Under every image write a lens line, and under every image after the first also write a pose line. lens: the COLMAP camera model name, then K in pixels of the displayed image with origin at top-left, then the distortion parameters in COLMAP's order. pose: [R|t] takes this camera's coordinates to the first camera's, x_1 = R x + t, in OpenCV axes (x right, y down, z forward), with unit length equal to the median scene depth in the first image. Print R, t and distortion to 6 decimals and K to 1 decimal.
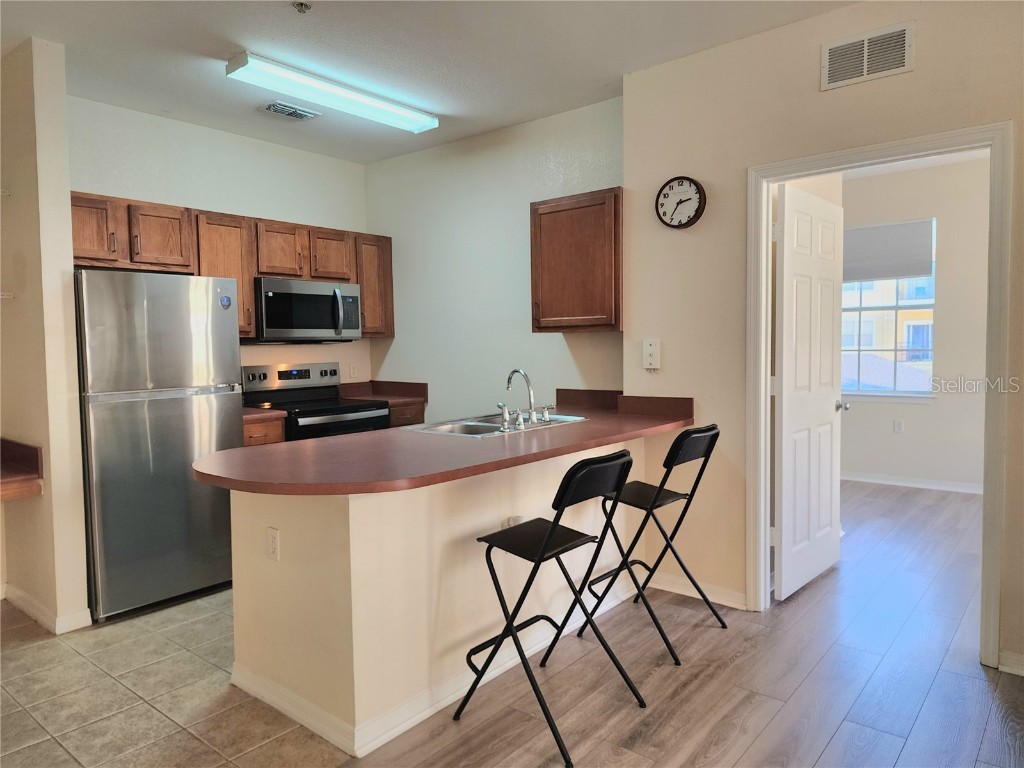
lens RADIAL K [[684.7, 0, 511.1], [0, 684.7, 377.8], [0, 0, 1]] dist [0.081495, -0.081146]
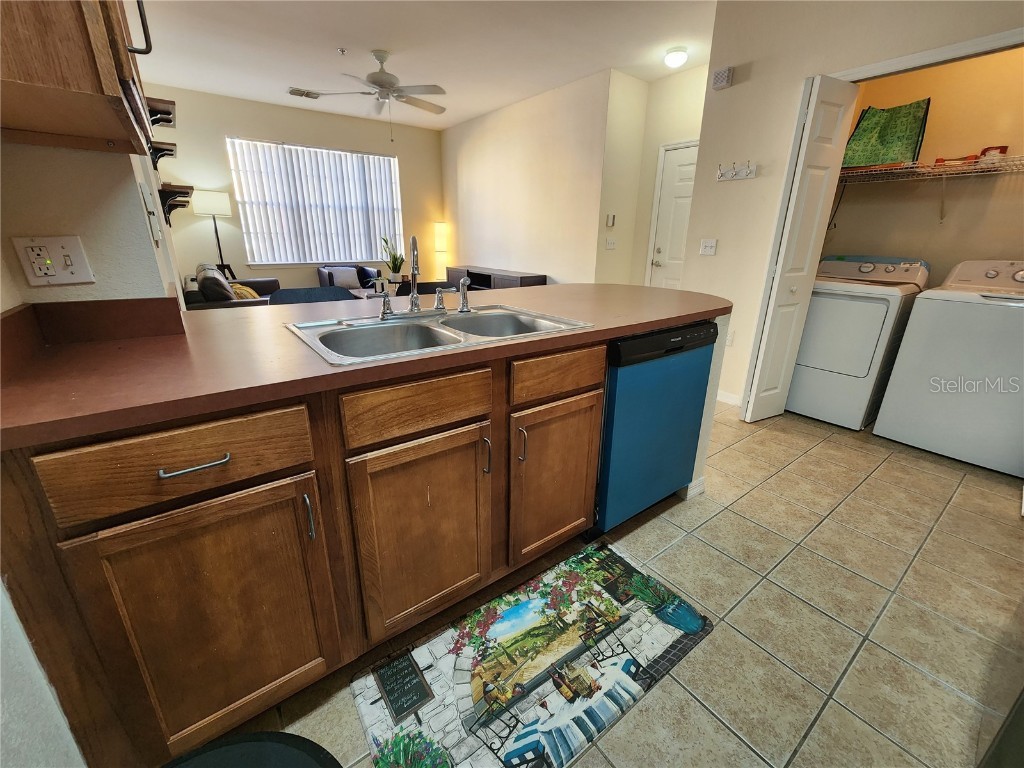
lens RADIAL K [[420.9, 0, 513.0], [0, 420.9, 379.1], [0, 0, 1]] dist [-0.000026, 0.000918]
pose [[-0.972031, -0.070205, 0.224112, -0.156445], [0.016536, 0.931446, 0.363504, -0.026393], [-0.234268, 0.357044, -0.904234, 1.208651]]
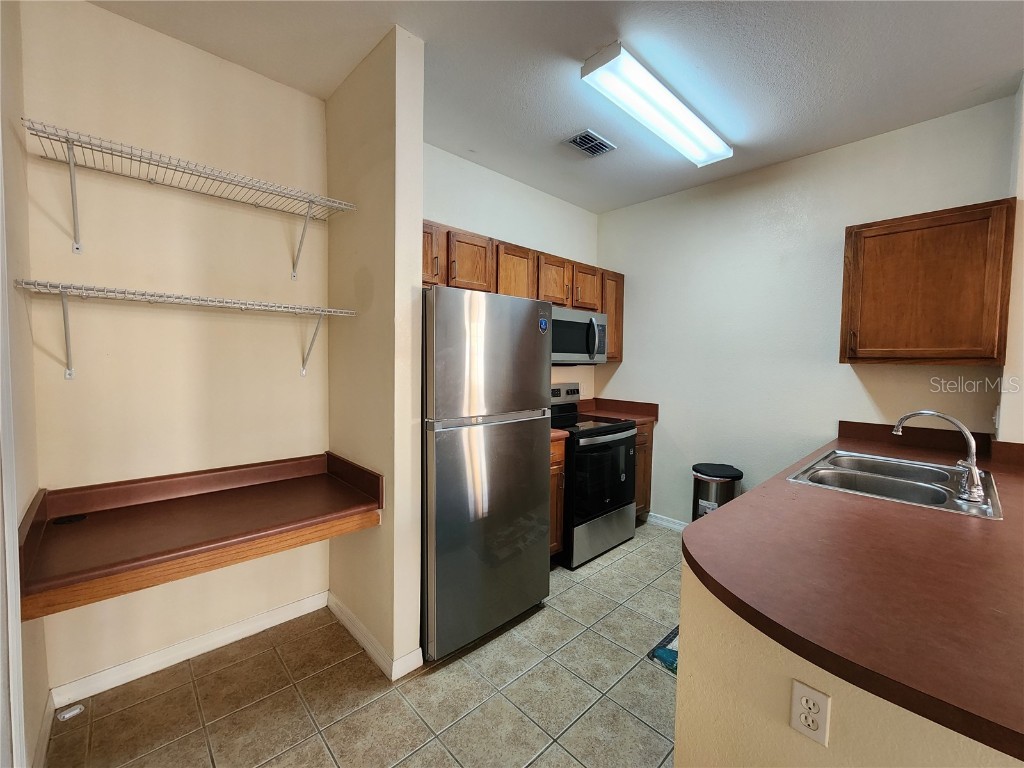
lens RADIAL K [[419.8, 0, 514.2], [0, 419.8, 380.7], [0, 0, 1]] dist [0.000090, 0.000042]
pose [[0.992355, 0.033001, -0.118918, -0.368056], [-0.033646, 0.999428, -0.003421, -0.026280], [0.118738, 0.007396, 0.992898, 0.391893]]
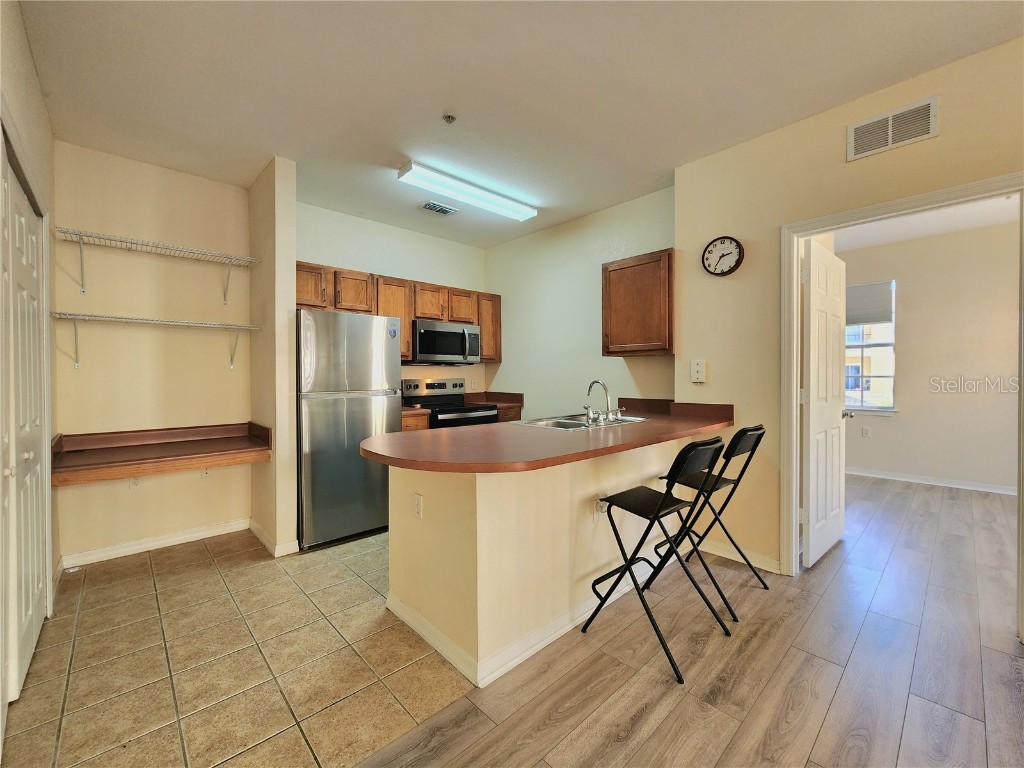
lens RADIAL K [[420.9, 0, 513.0], [0, 420.9, 379.1], [0, 0, 1]] dist [-0.000026, 0.000918]
pose [[0.992124, 0.012608, -0.124626, -0.044429], [-0.017752, 0.999032, -0.040250, 0.018295], [0.123998, 0.042145, 0.991387, 0.145562]]
